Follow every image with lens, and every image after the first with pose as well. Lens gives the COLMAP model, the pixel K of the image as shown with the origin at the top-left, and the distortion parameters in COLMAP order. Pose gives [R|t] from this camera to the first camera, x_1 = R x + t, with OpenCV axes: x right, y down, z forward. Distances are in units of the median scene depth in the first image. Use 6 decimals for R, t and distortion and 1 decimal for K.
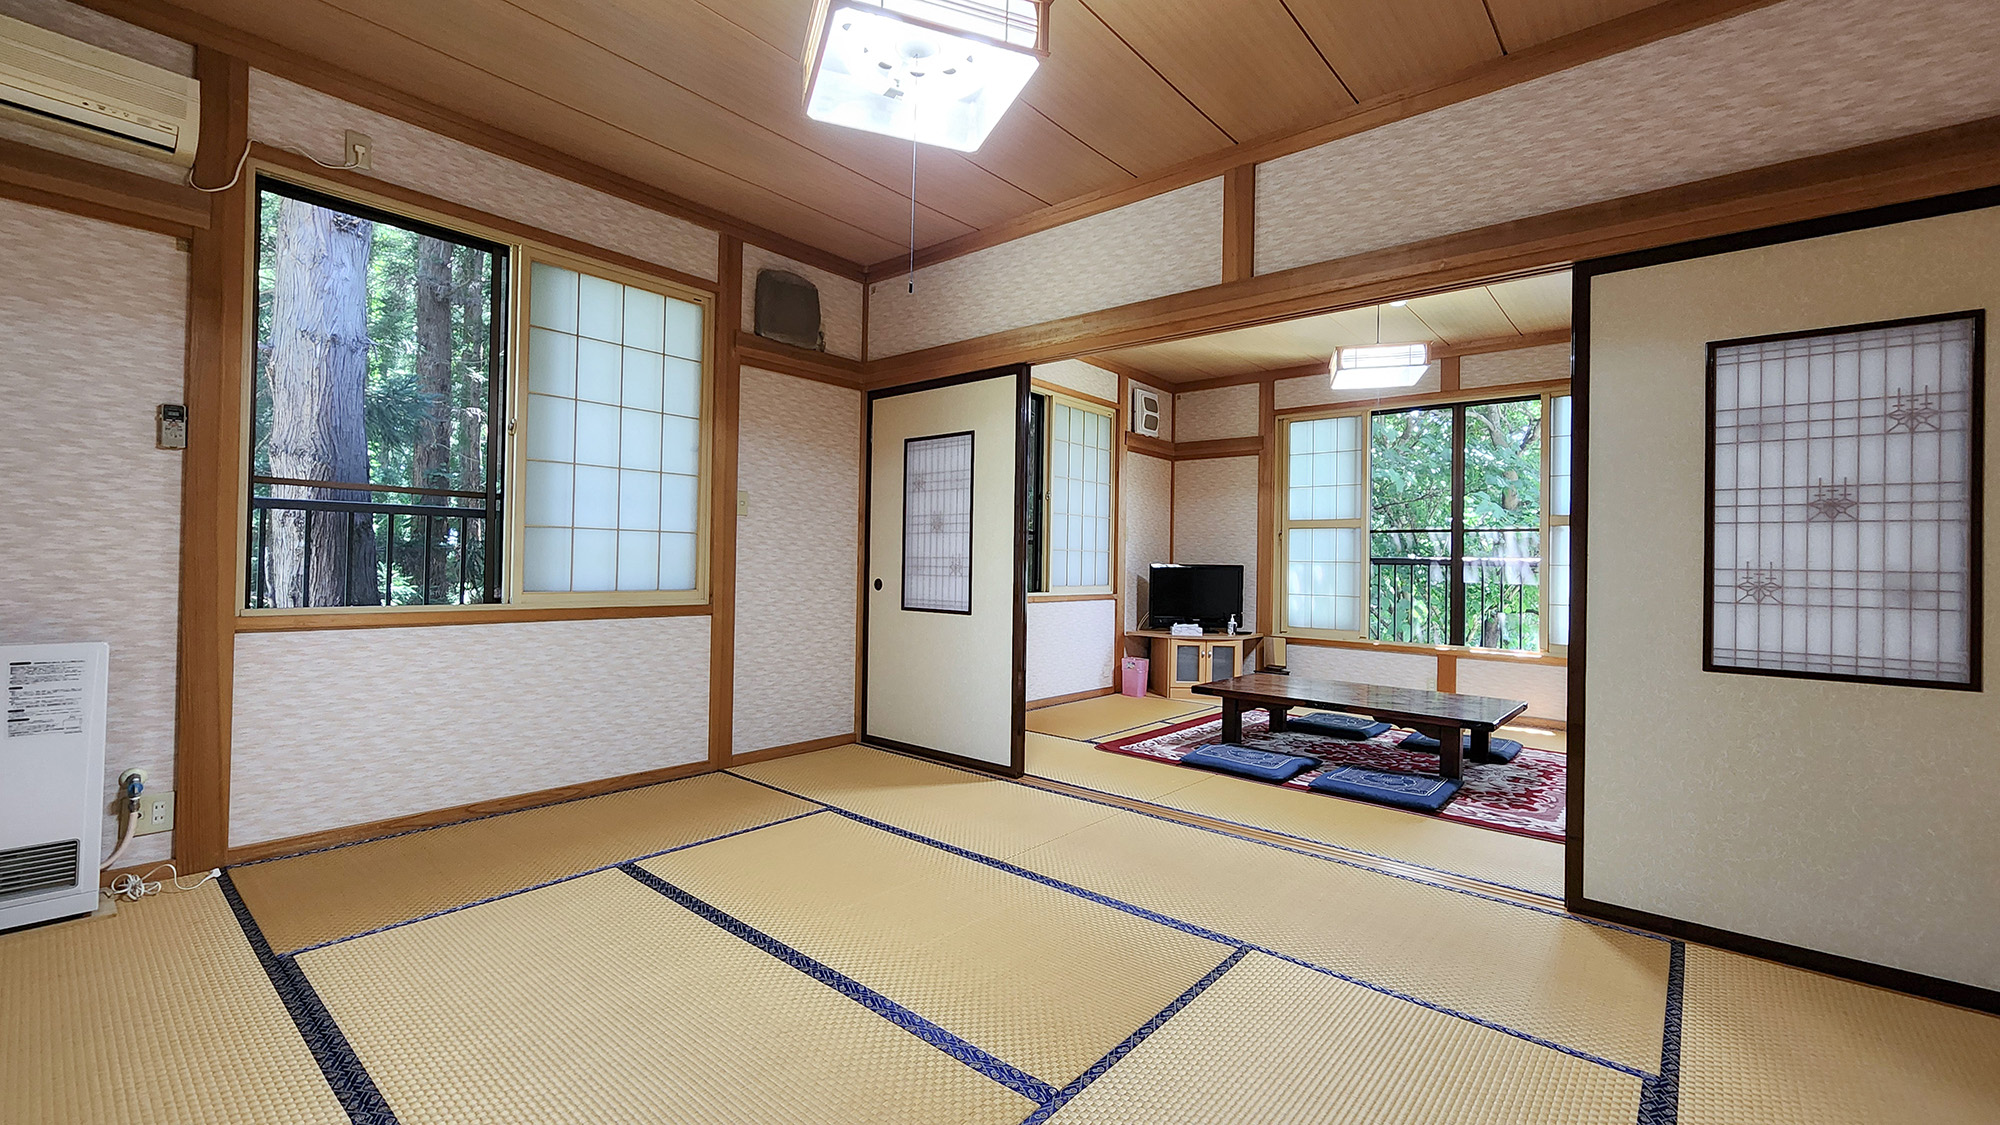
lens RADIAL K [[823.8, 0, 999.6], [0, 823.8, 557.3], [0, 0, 1]] dist [0.000520, 0.000064]
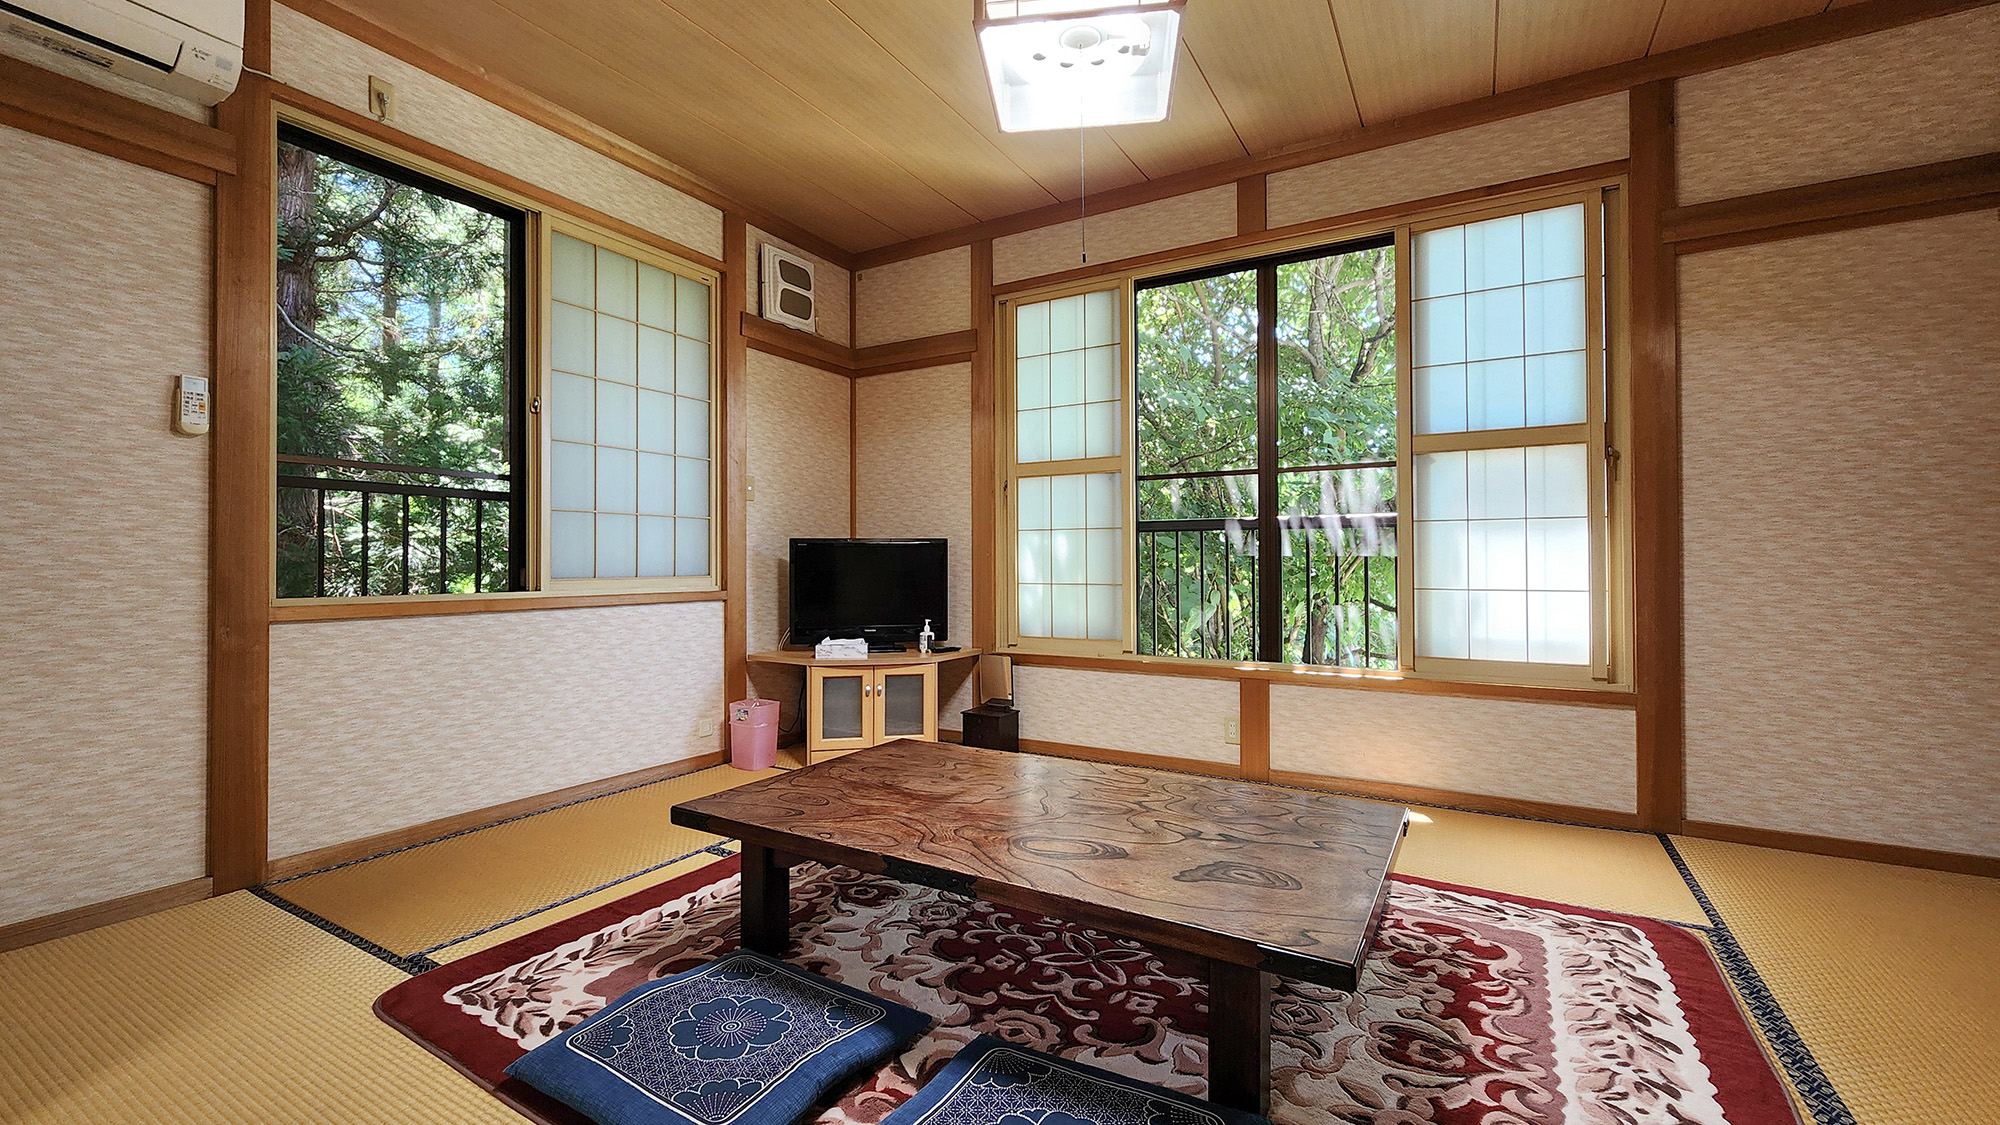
lens RADIAL K [[823.8, 0, 1000.4], [0, 823.8, 563.7], [0, 0, 1]] dist [0.000520, 0.000064]
pose [[0.985696, -0.019460, 0.167404, 0.235657], [0.018834, 0.999808, 0.005325, 0.025979], [-0.167476, -0.002096, 0.985874, 0.397273]]
